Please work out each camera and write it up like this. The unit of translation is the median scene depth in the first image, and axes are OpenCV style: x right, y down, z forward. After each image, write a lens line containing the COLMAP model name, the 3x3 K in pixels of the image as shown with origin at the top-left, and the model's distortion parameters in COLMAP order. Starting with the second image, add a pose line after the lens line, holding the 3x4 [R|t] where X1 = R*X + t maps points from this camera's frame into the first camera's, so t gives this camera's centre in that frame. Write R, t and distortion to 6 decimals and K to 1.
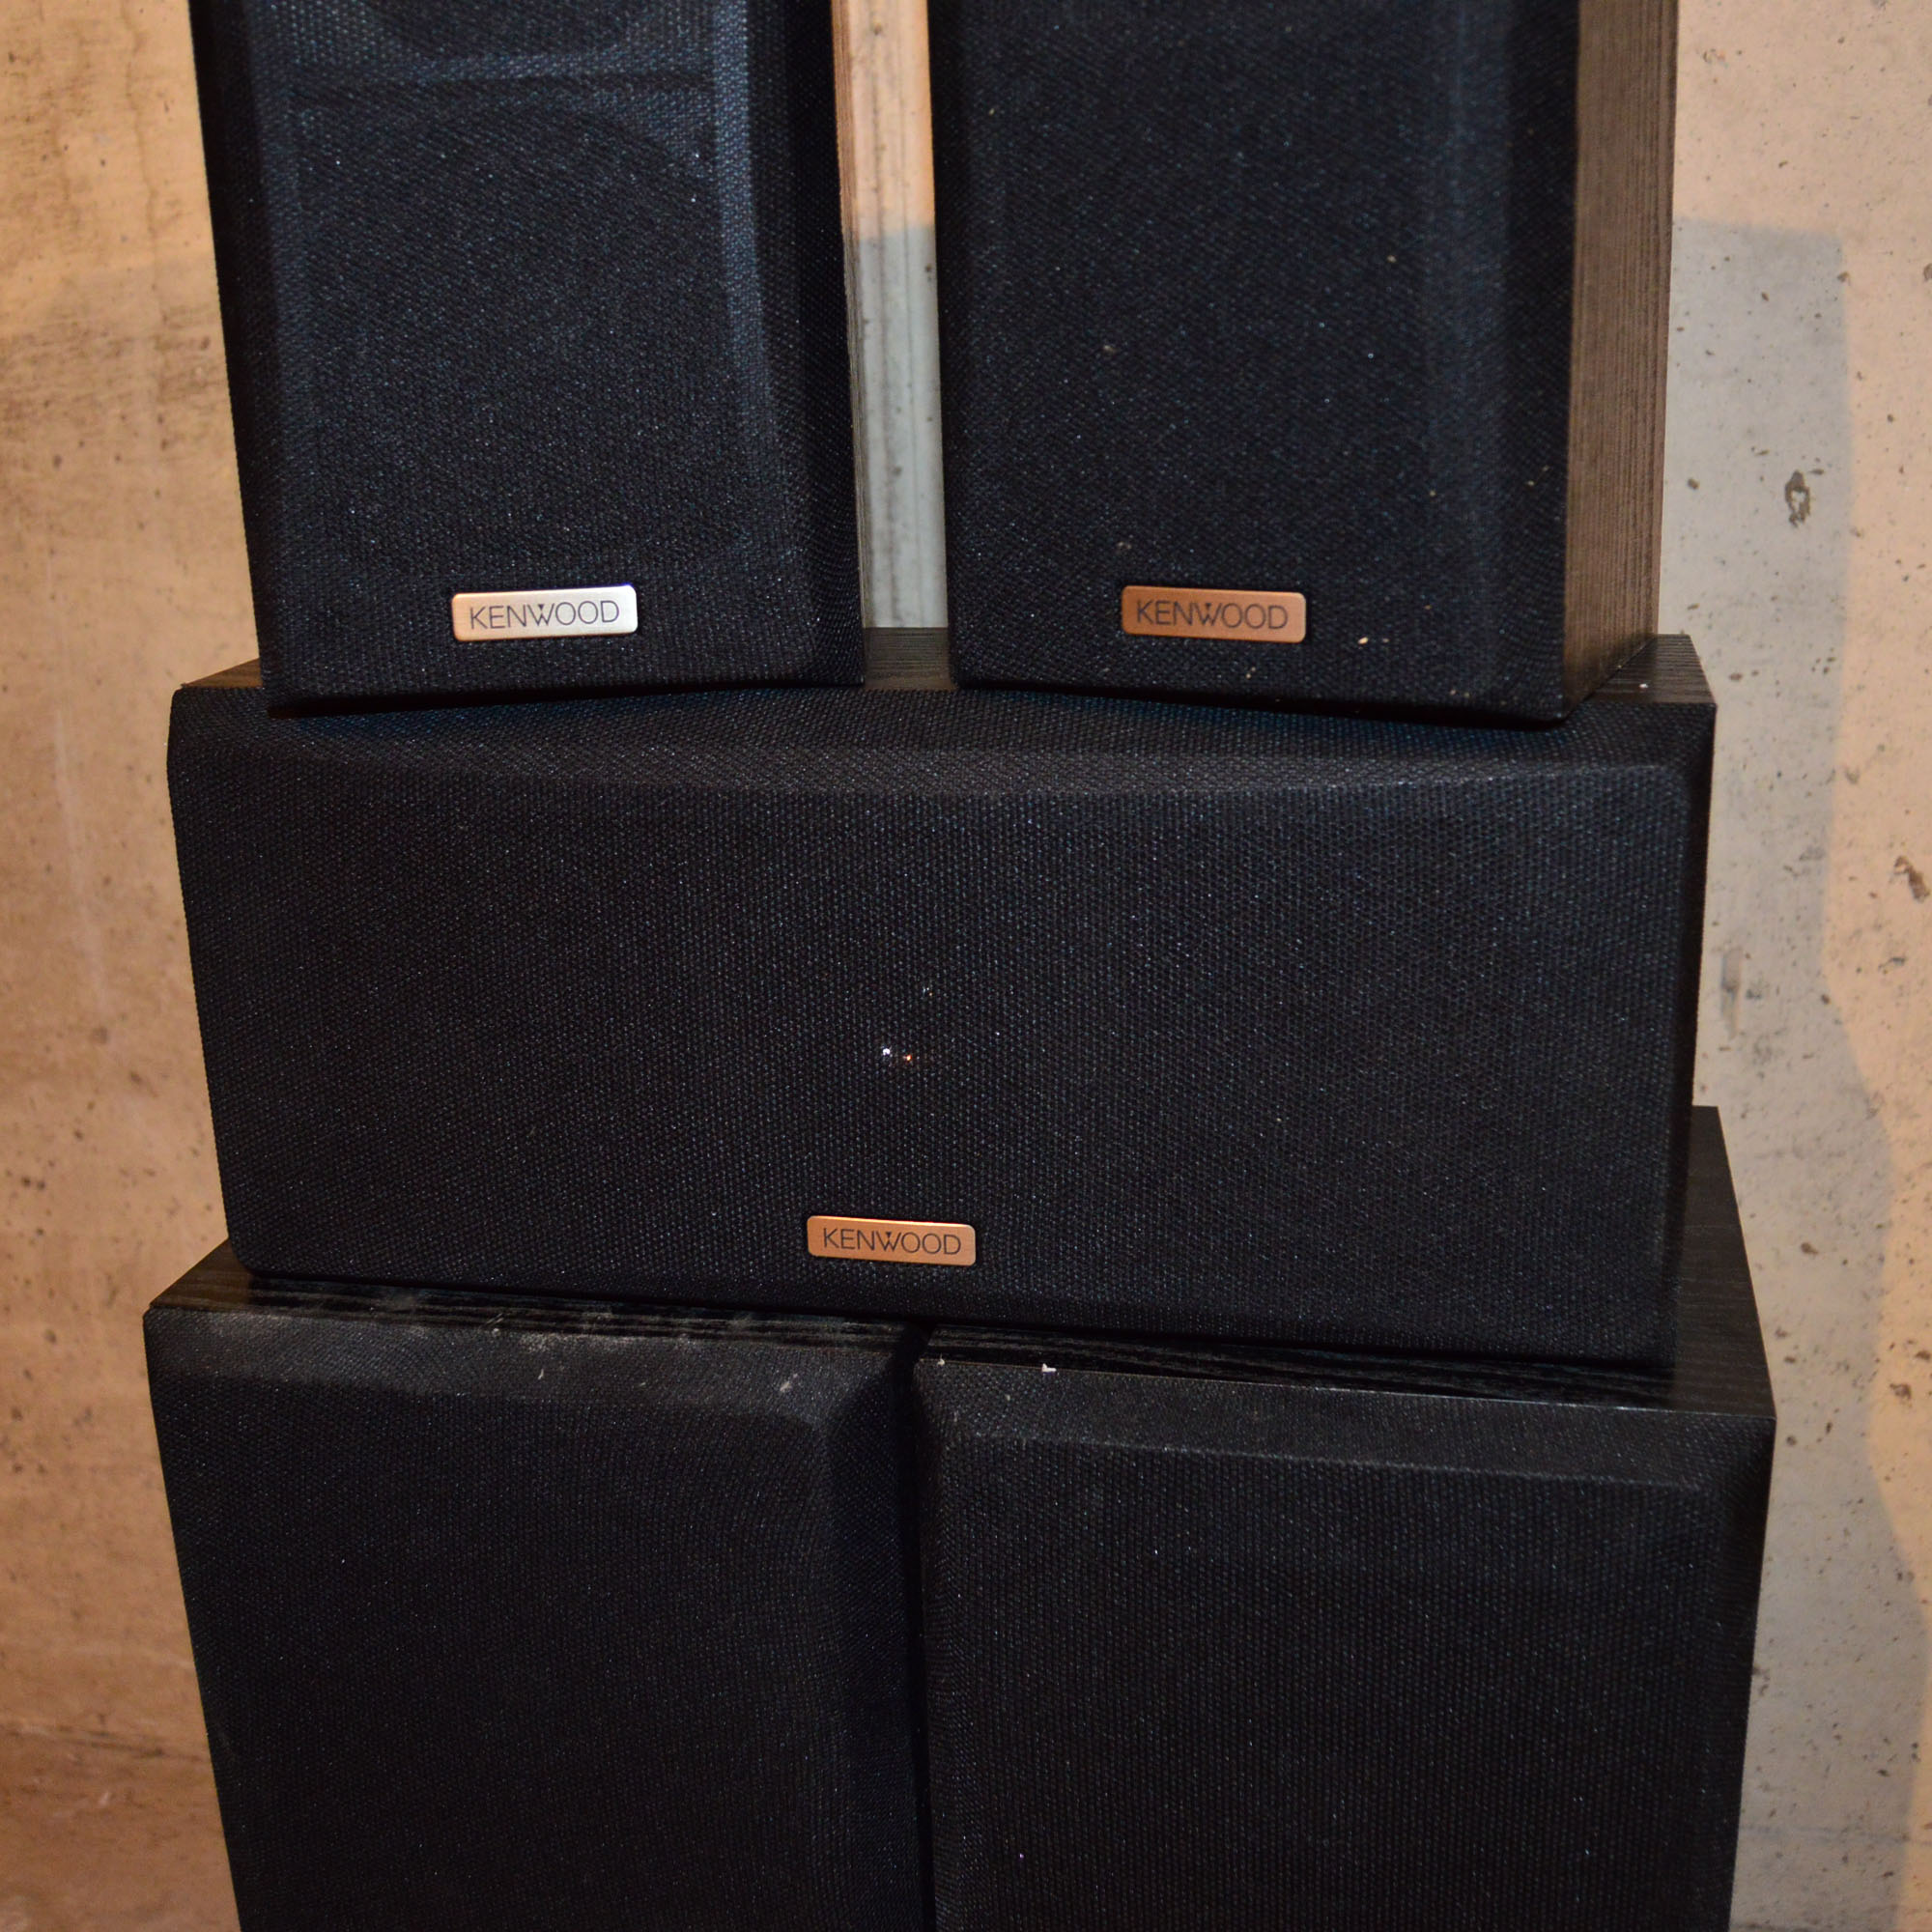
lens RADIAL K [[2404.1, 0, 985.2], [0, 2404.1, 975.6], [0, 0, 1]] dist [-0.093703, 0.036649]
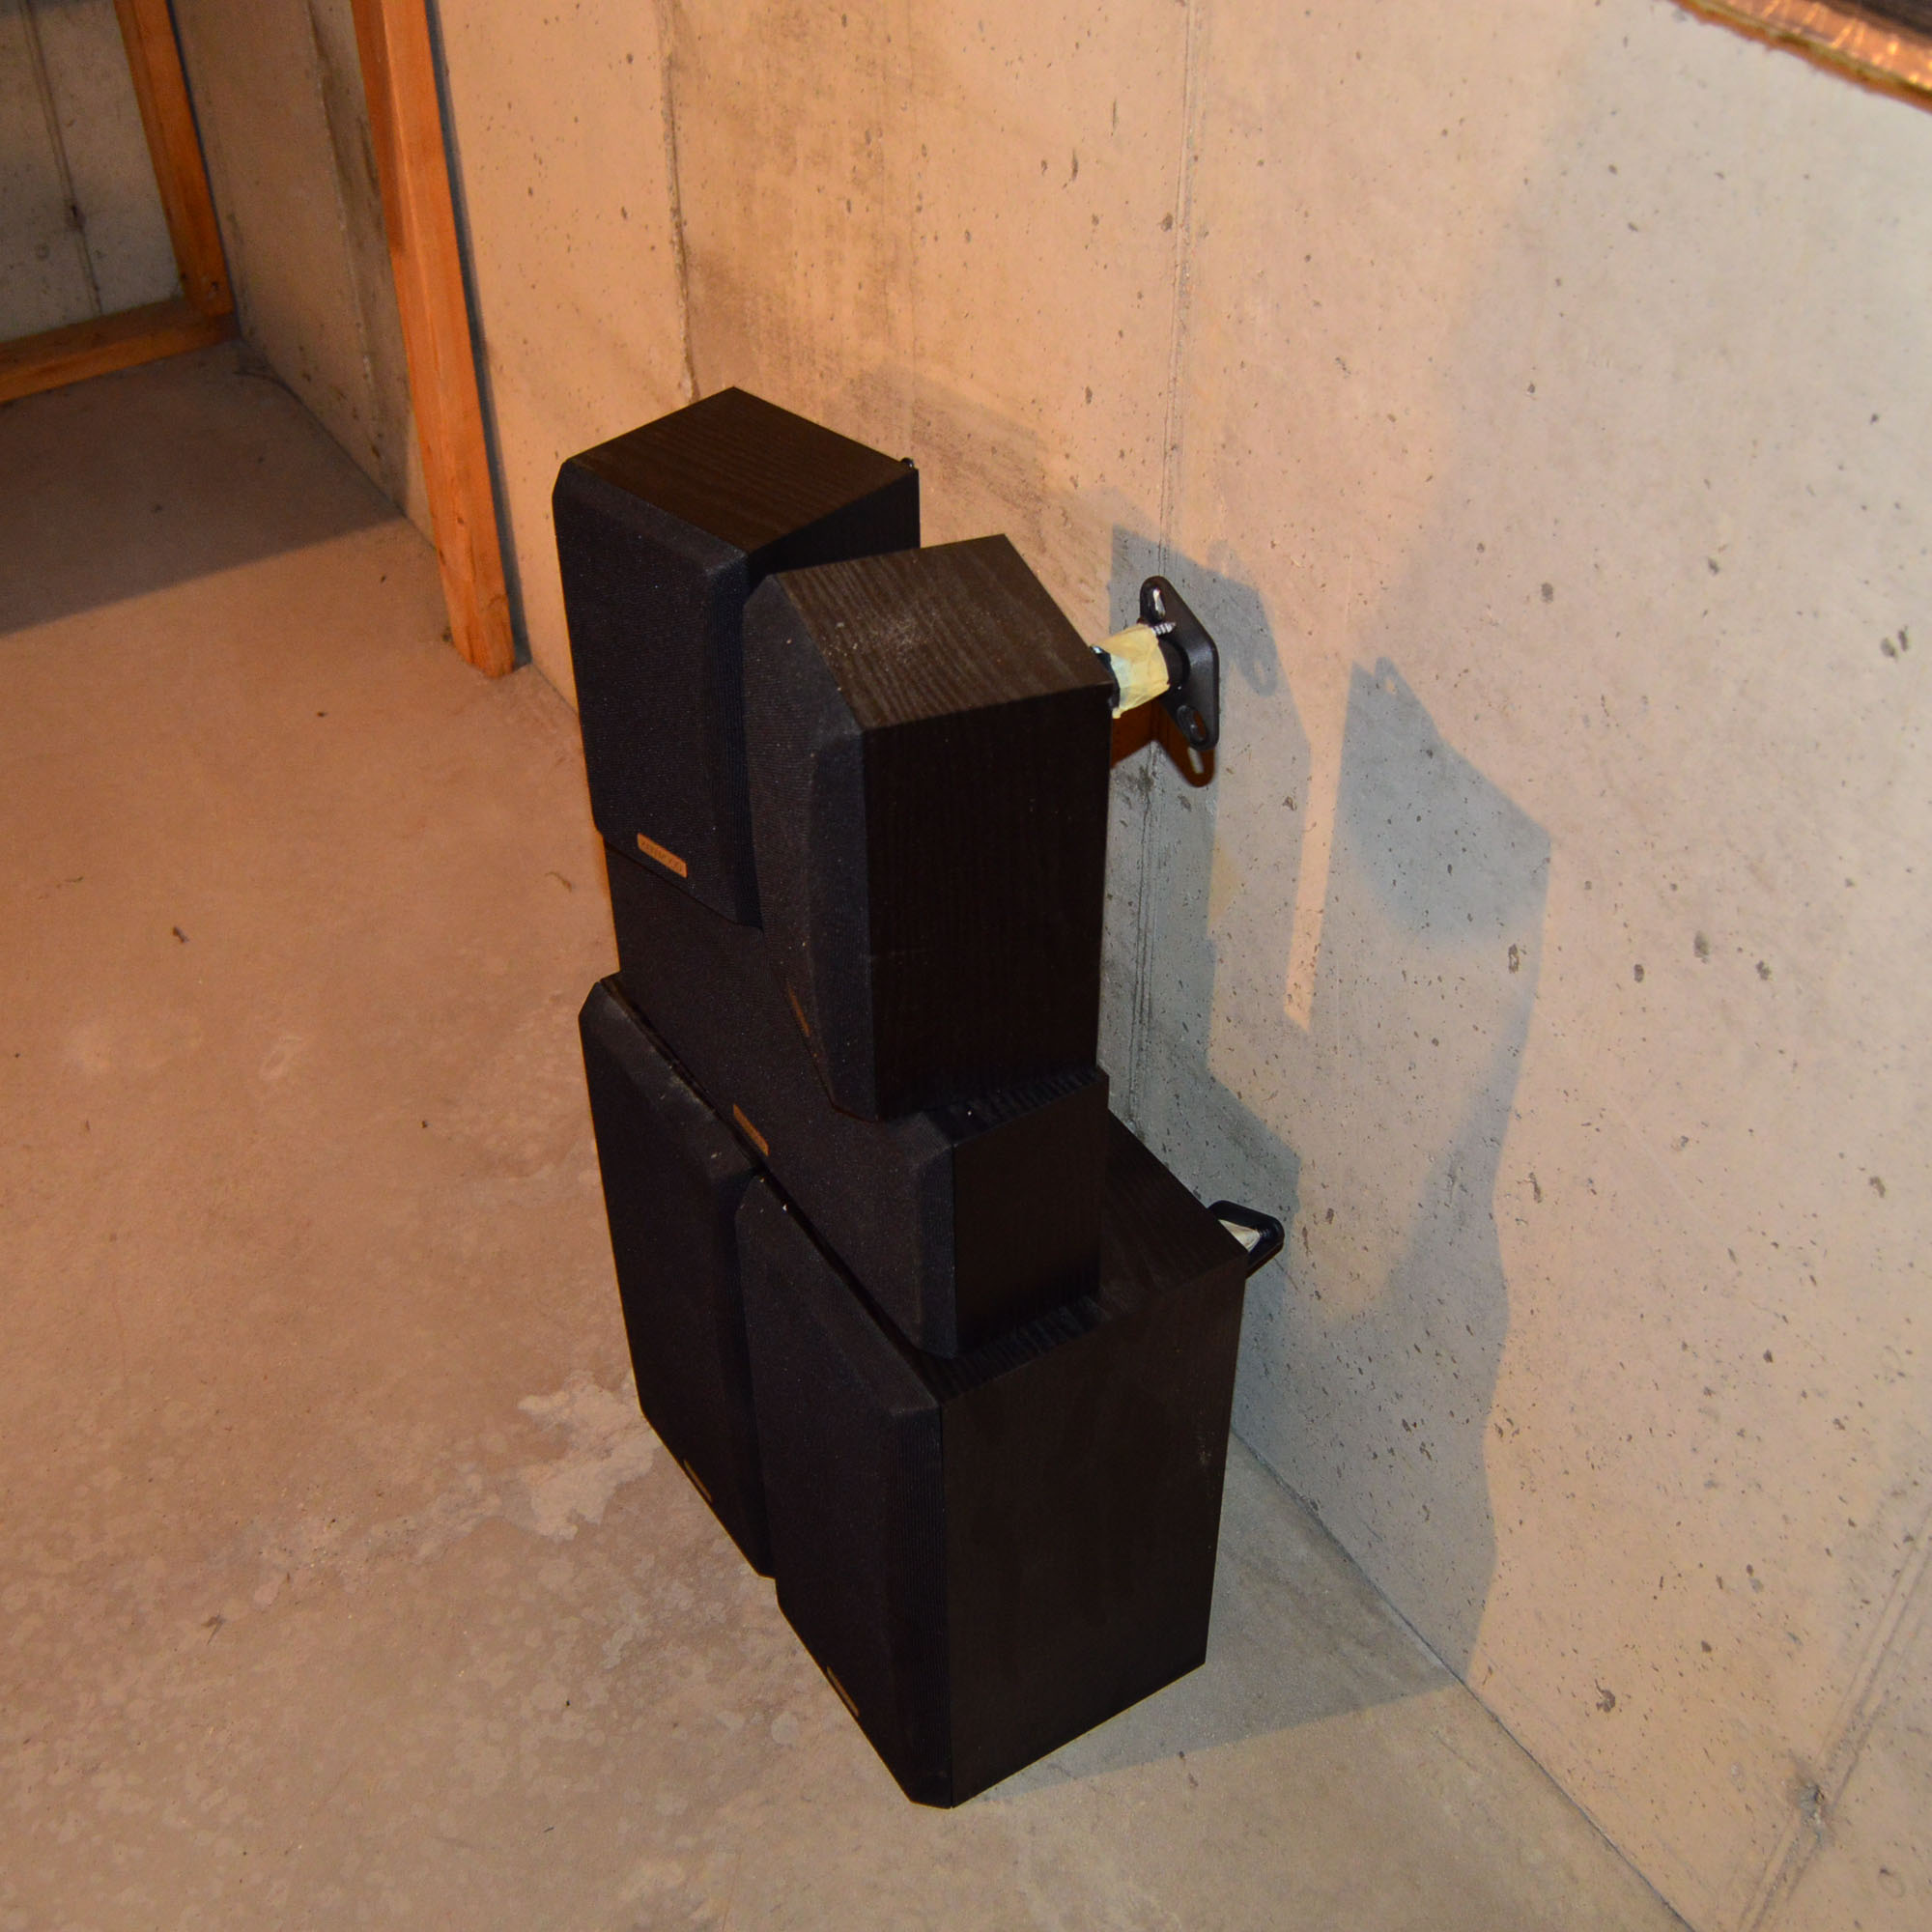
lens RADIAL K [[2300.3, 0, 971.5], [0, 2300.3, 981.0], [0, 0, 1]] dist [-0.092959, 0.021538]
pose [[0.702978, 0.480312, -0.524522, 0.895377], [-0.227912, 0.850747, 0.473588, -0.827109], [0.673705, -0.213377, 0.707525, -0.313909]]
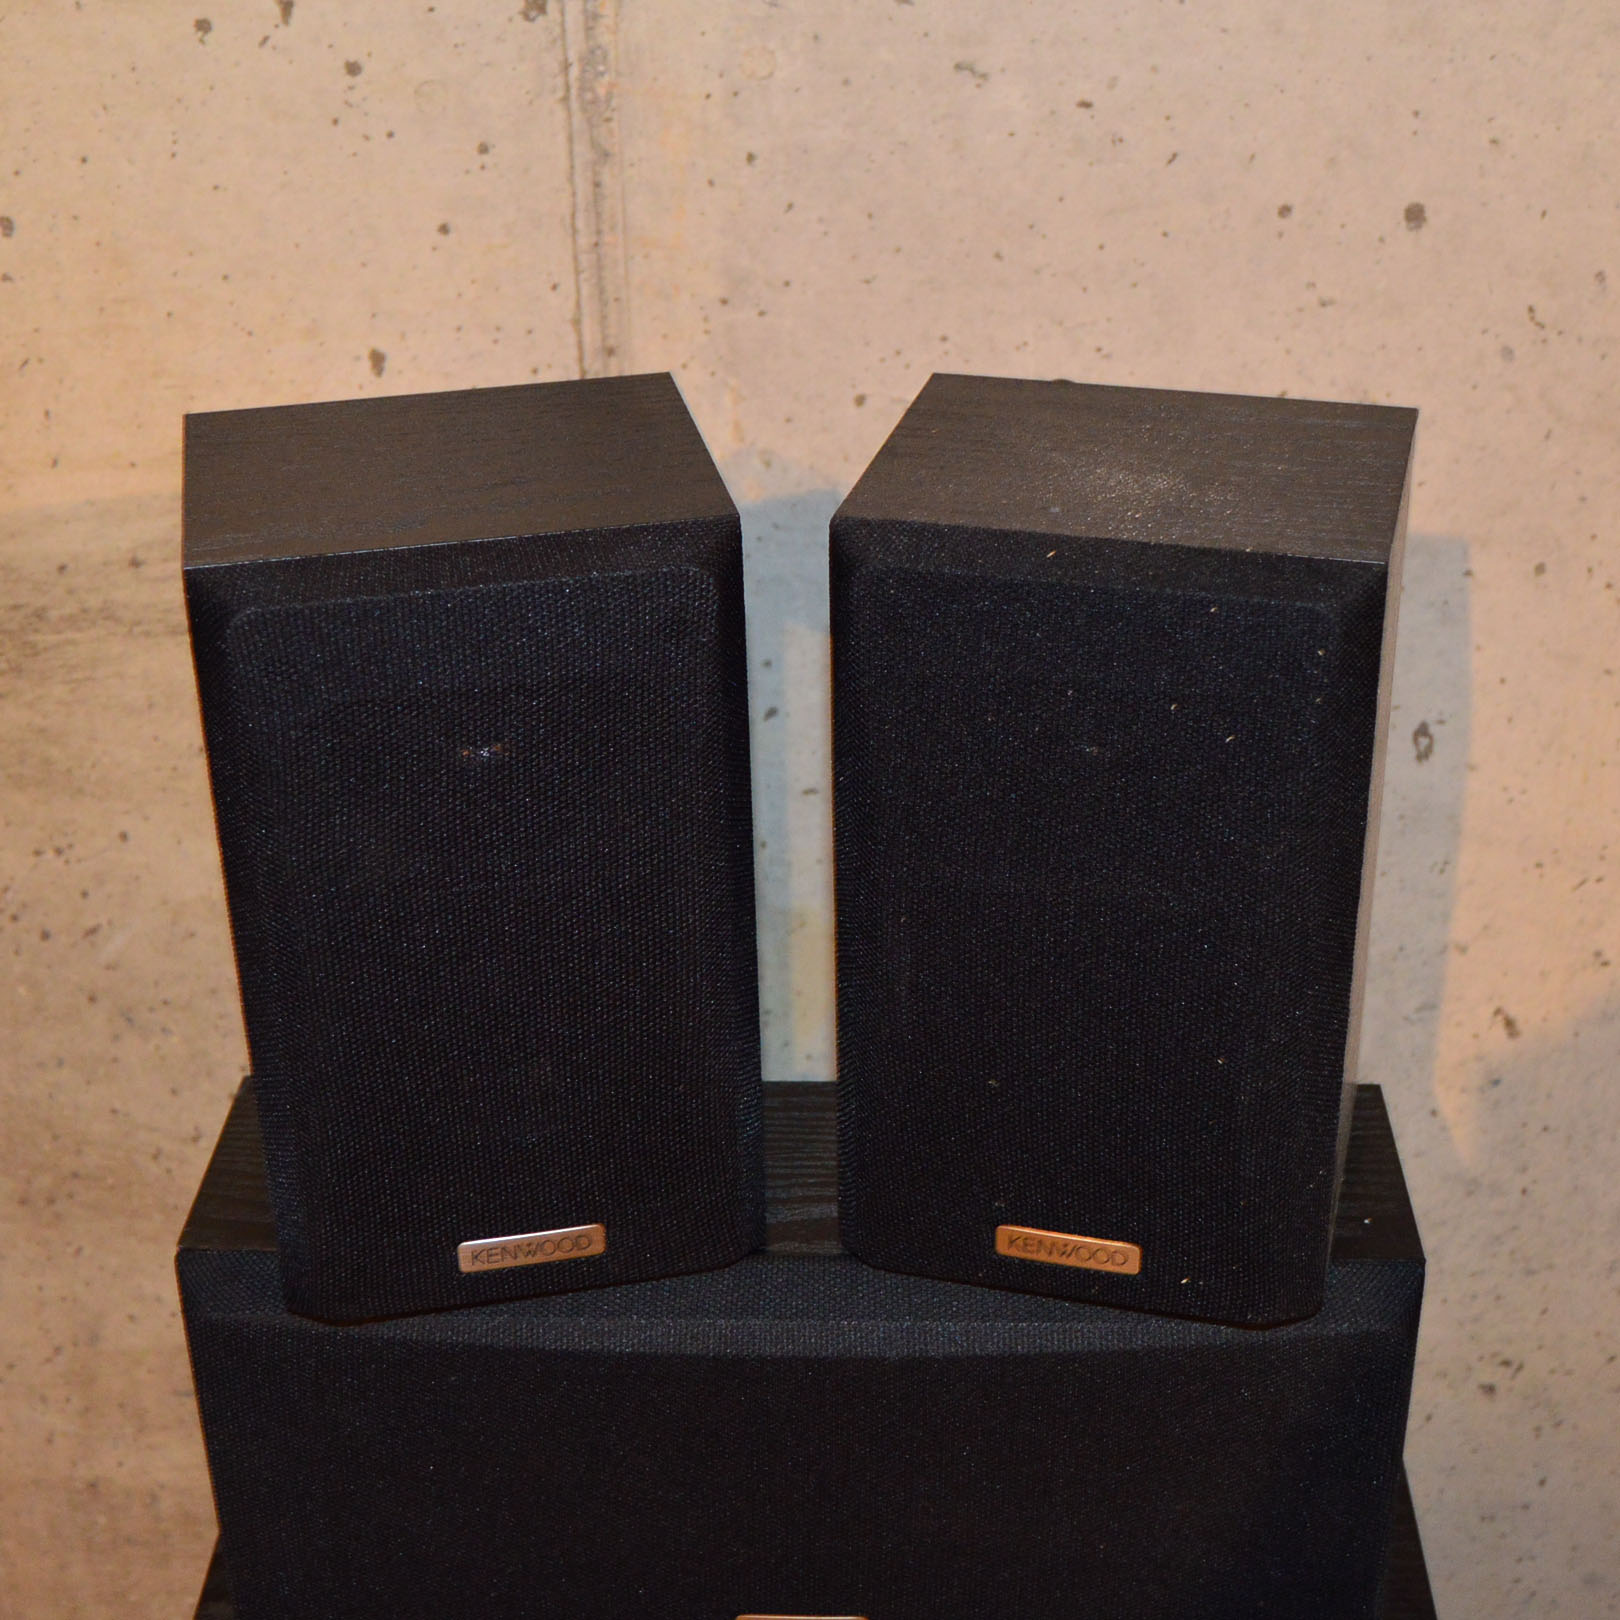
lens RADIAL K [[2676.0, 0, 837.5], [0, 2676.0, 810.7], [0, 0, 1]] dist [-0.068162, -0.037496]
pose [[0.982938, -0.070857, 0.169740, -0.168721], [0.037900, 0.981041, 0.190056, -0.431778], [-0.179989, -0.180381, 0.966989, -0.228787]]
